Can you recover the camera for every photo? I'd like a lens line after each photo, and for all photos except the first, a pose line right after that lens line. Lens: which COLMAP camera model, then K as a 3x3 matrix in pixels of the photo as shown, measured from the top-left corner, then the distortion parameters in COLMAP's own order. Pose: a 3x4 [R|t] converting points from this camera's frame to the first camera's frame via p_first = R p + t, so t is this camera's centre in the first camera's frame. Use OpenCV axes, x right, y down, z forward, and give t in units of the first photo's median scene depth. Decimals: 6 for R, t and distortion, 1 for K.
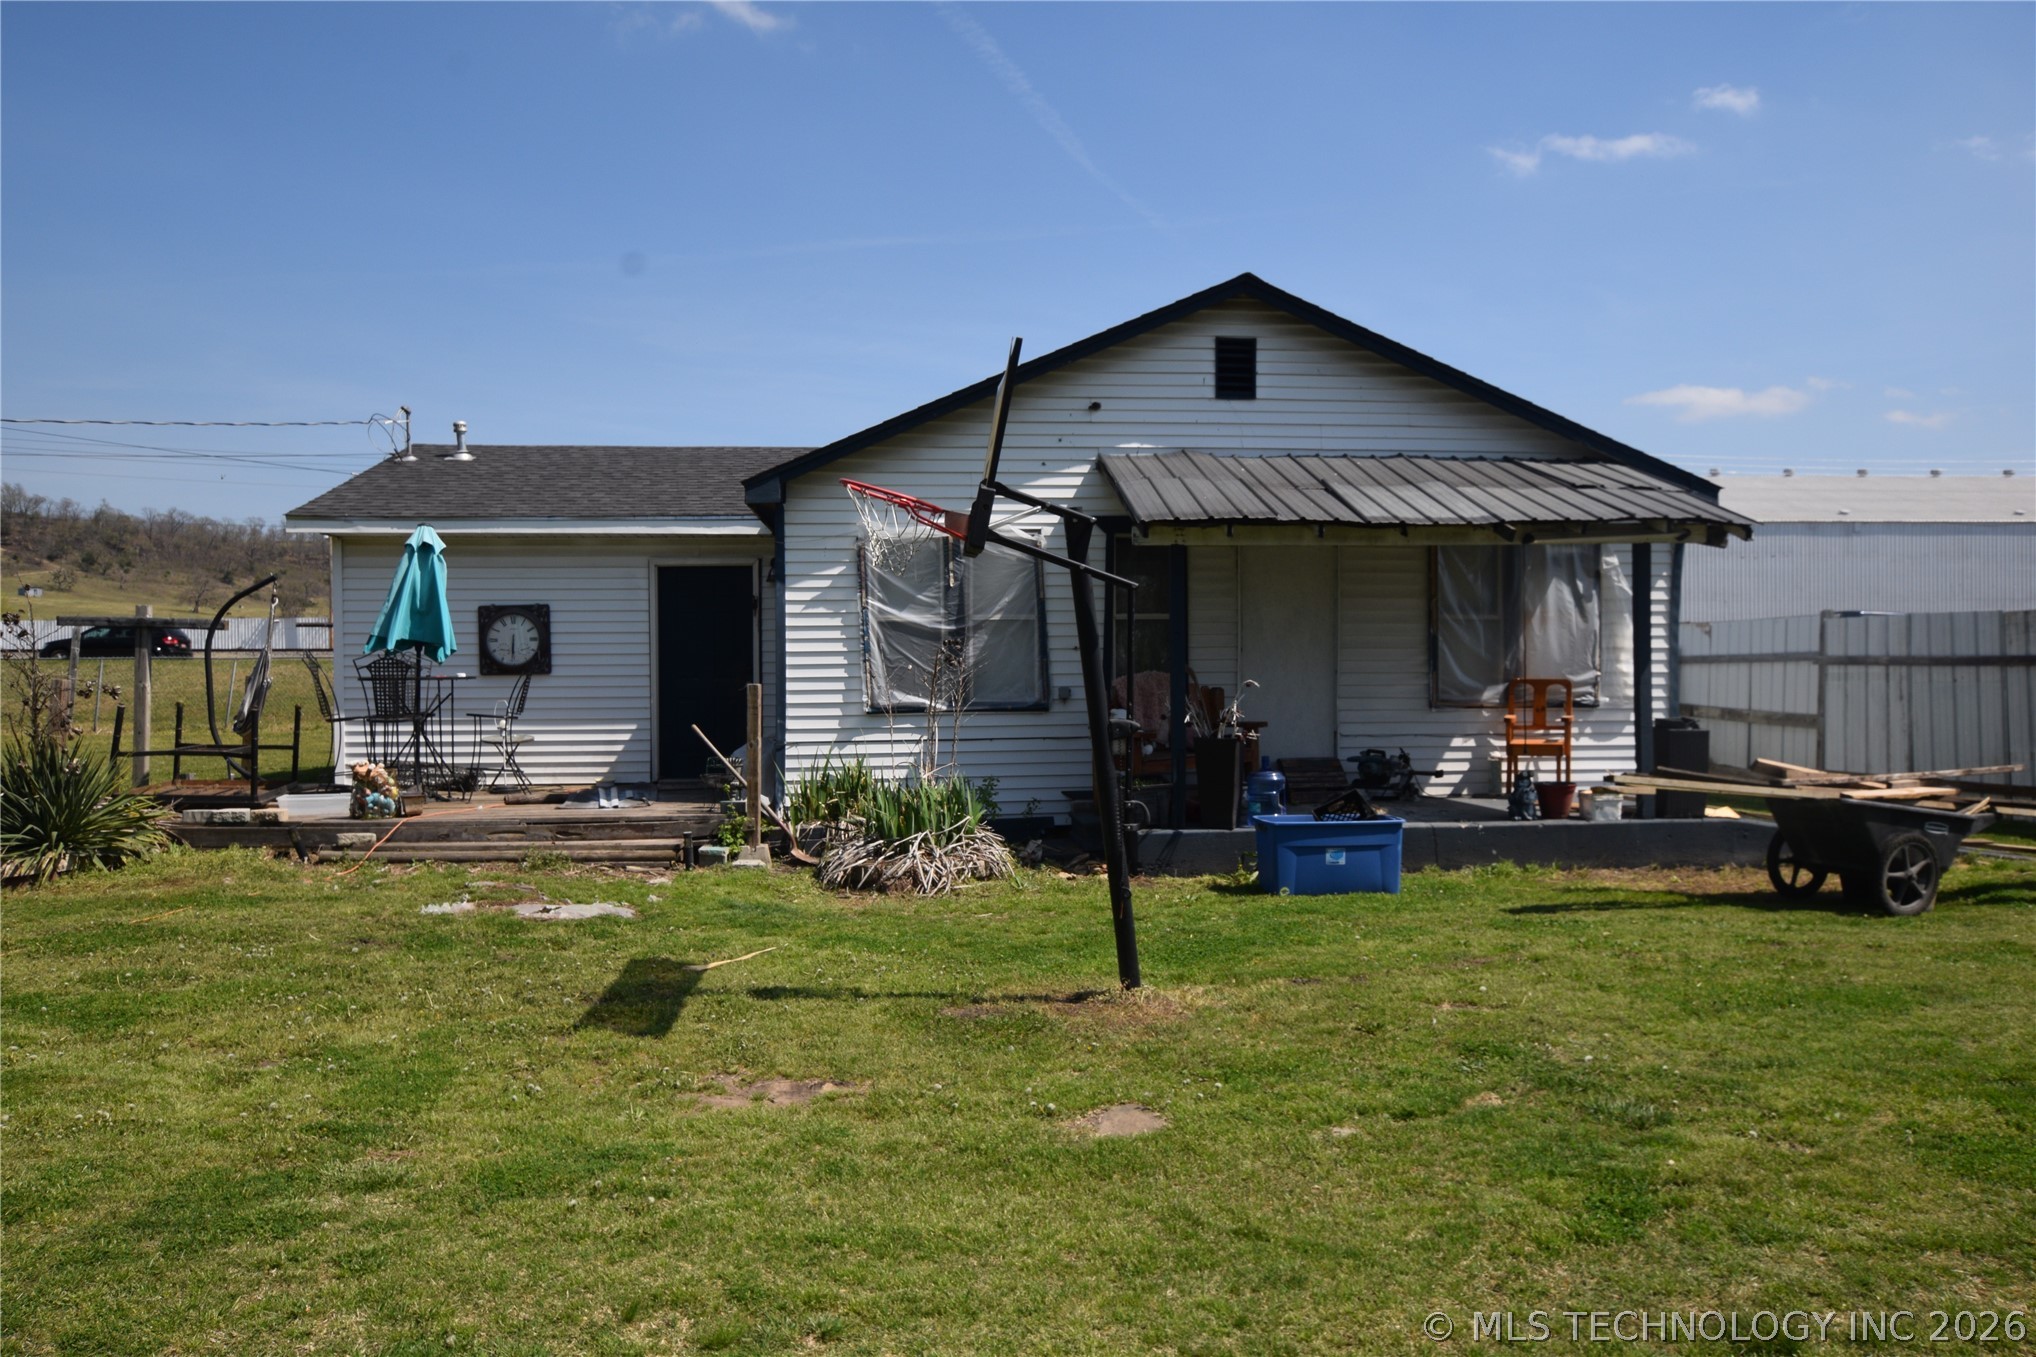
lens RADIAL K [[1462.1, 0, 1014.9], [0, 1462.1, 680.1], [0, 0, 1]] dist [0.004875, 0.001474]
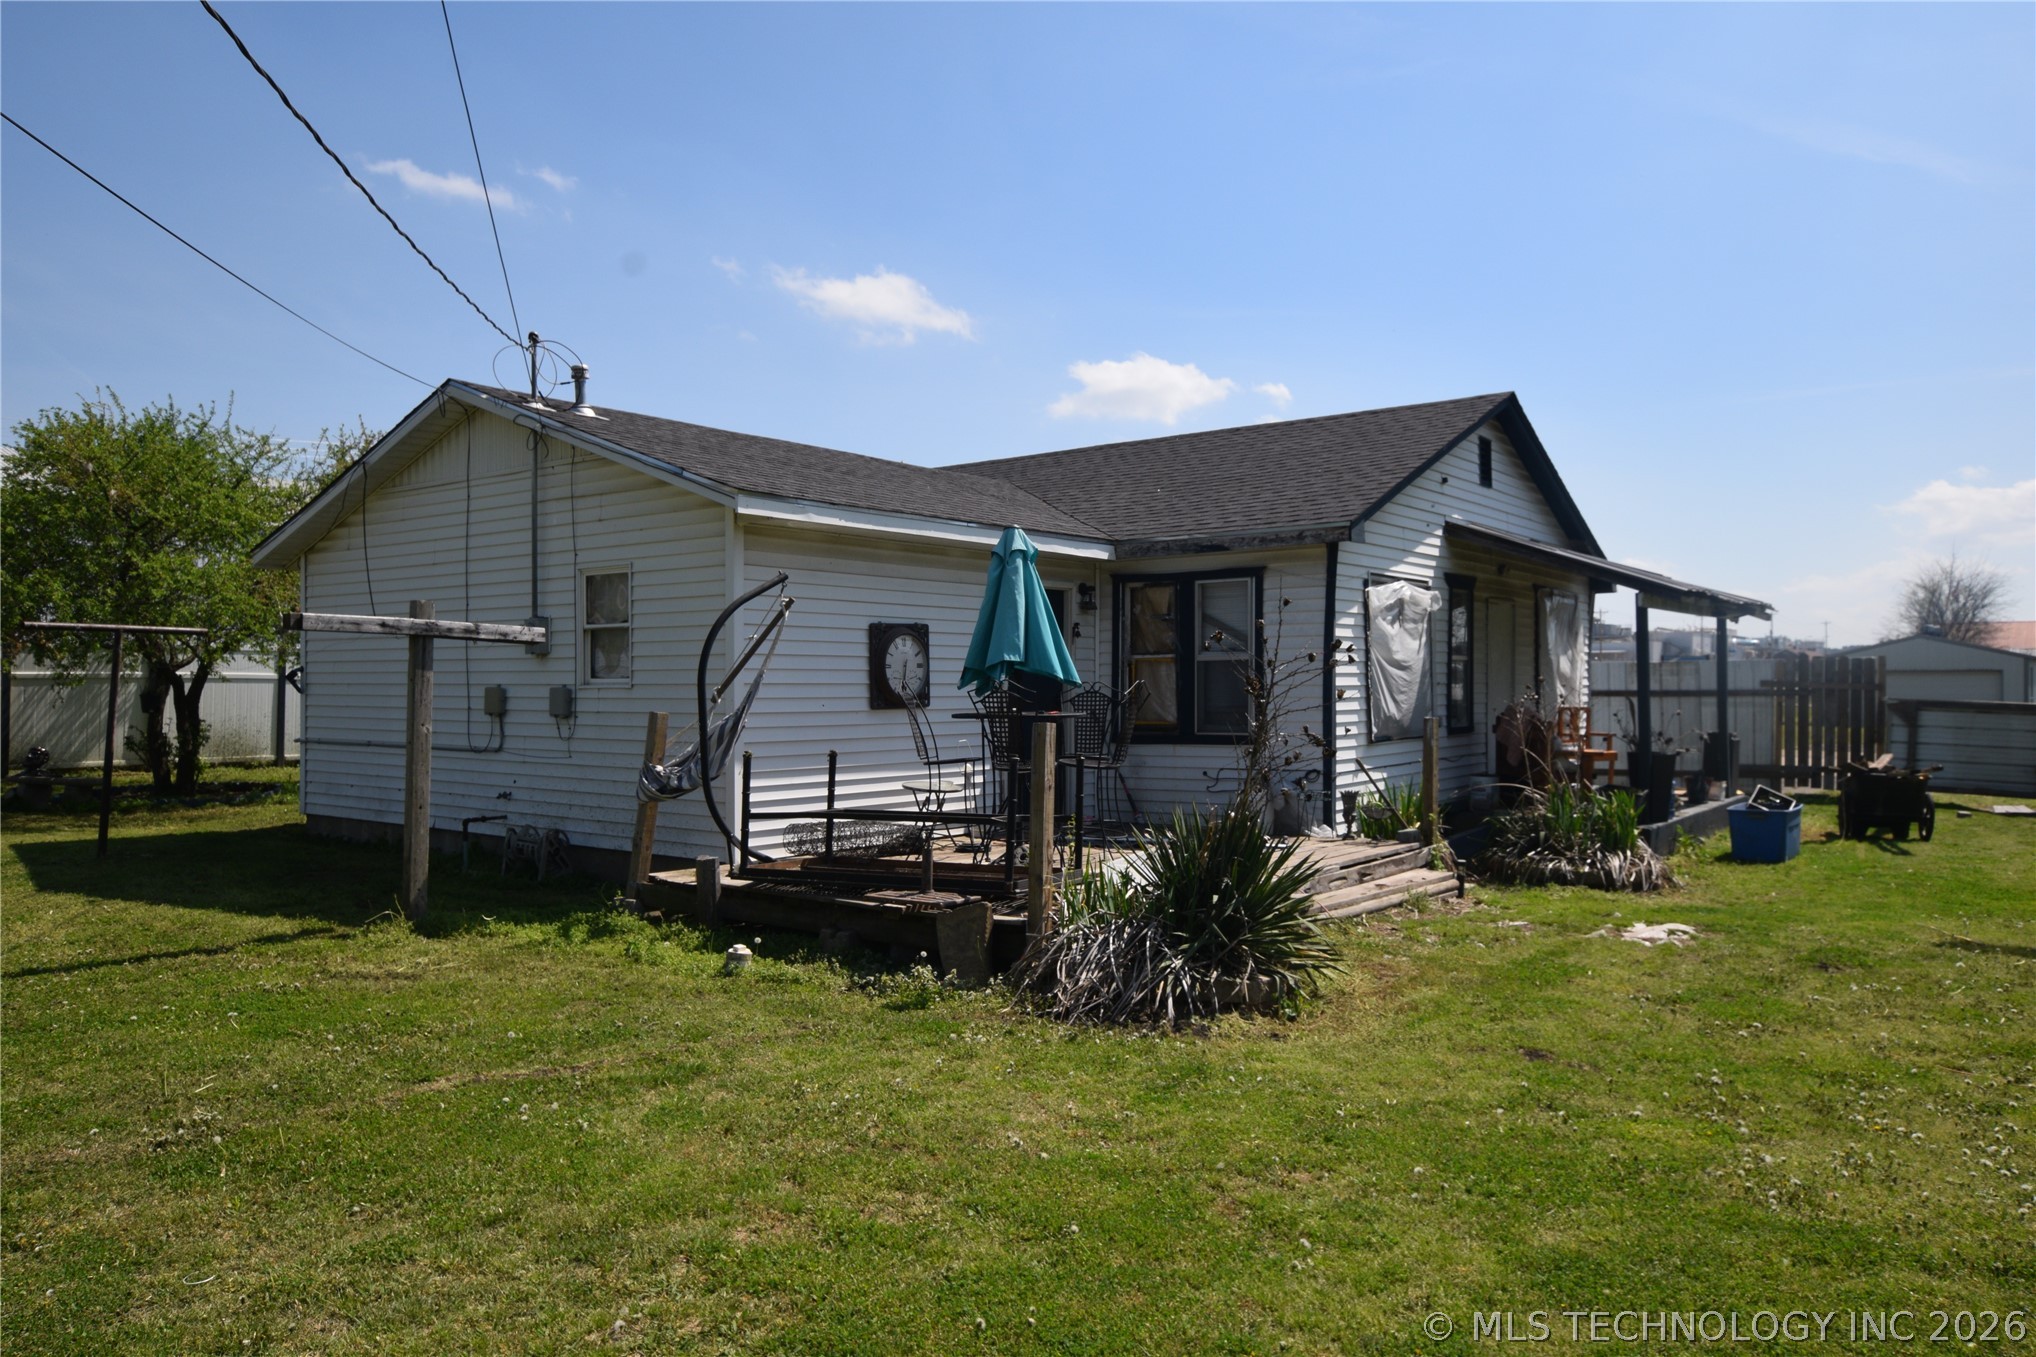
lens RADIAL K [[1462.1, 0, 1018.6], [0, 1462.1, 673.9], [0, 0, 1]] dist [0.004875, 0.001474]
pose [[0.662692, 0.011087, 0.748810, -1.057089], [0.002786, 0.999847, -0.017269, -0.009867], [-0.748887, 0.013530, 0.662559, 0.466990]]
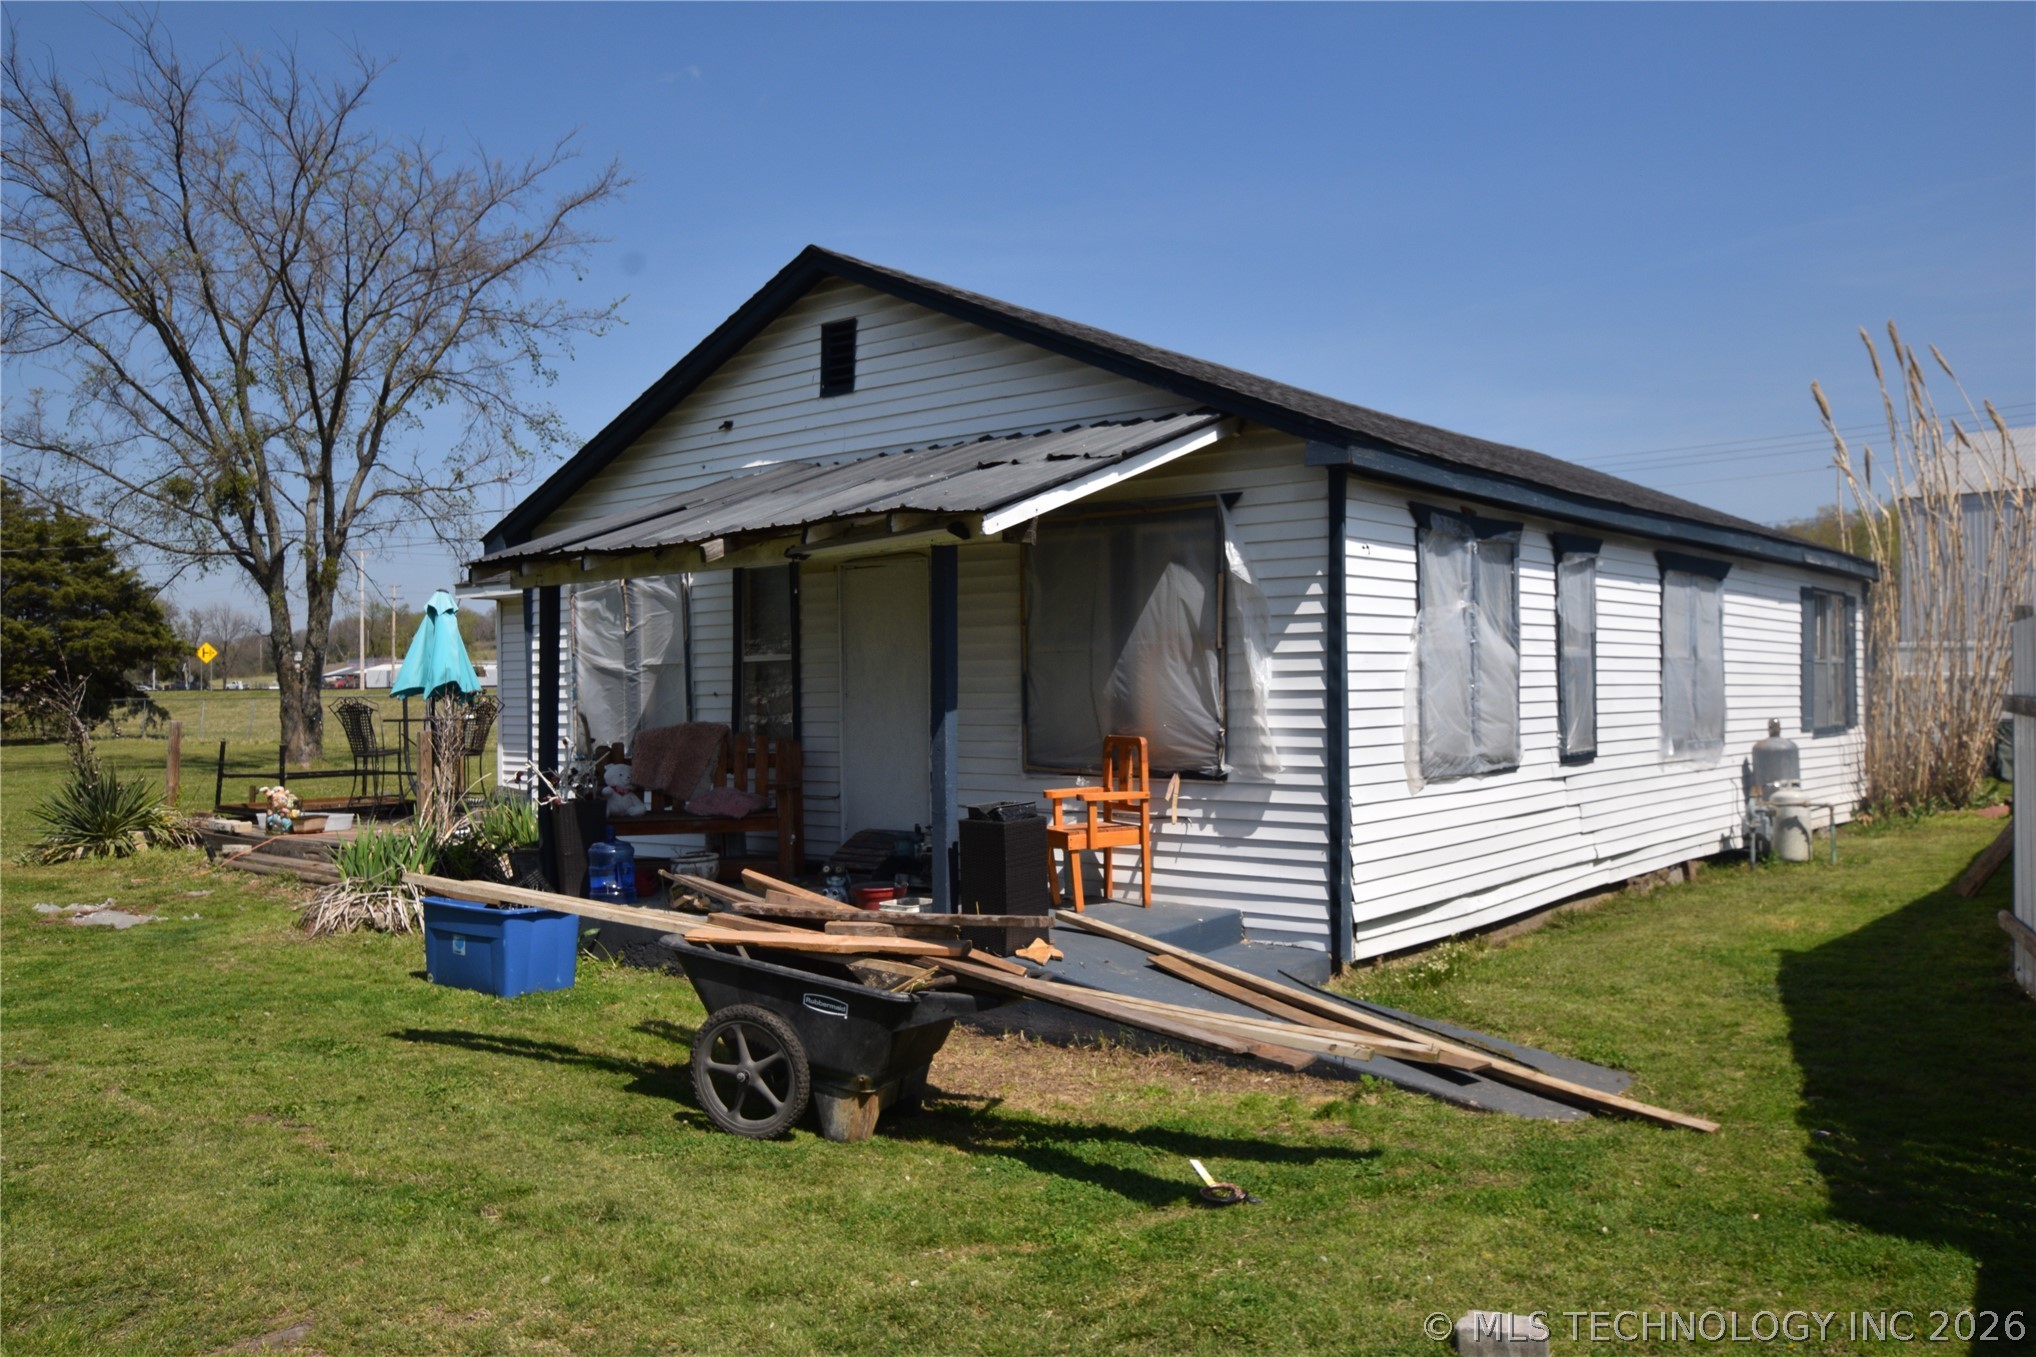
lens RADIAL K [[1563.0, 0, 1035.3], [0, 1563.0, 675.8], [0, 0, 1]] dist [-0.009928, 0.040164]
pose [[0.715637, -0.010452, -0.698394, 0.850165], [-0.000131, 0.999886, -0.015099, -0.018570], [0.698472, 0.010897, 0.715554, 0.442145]]
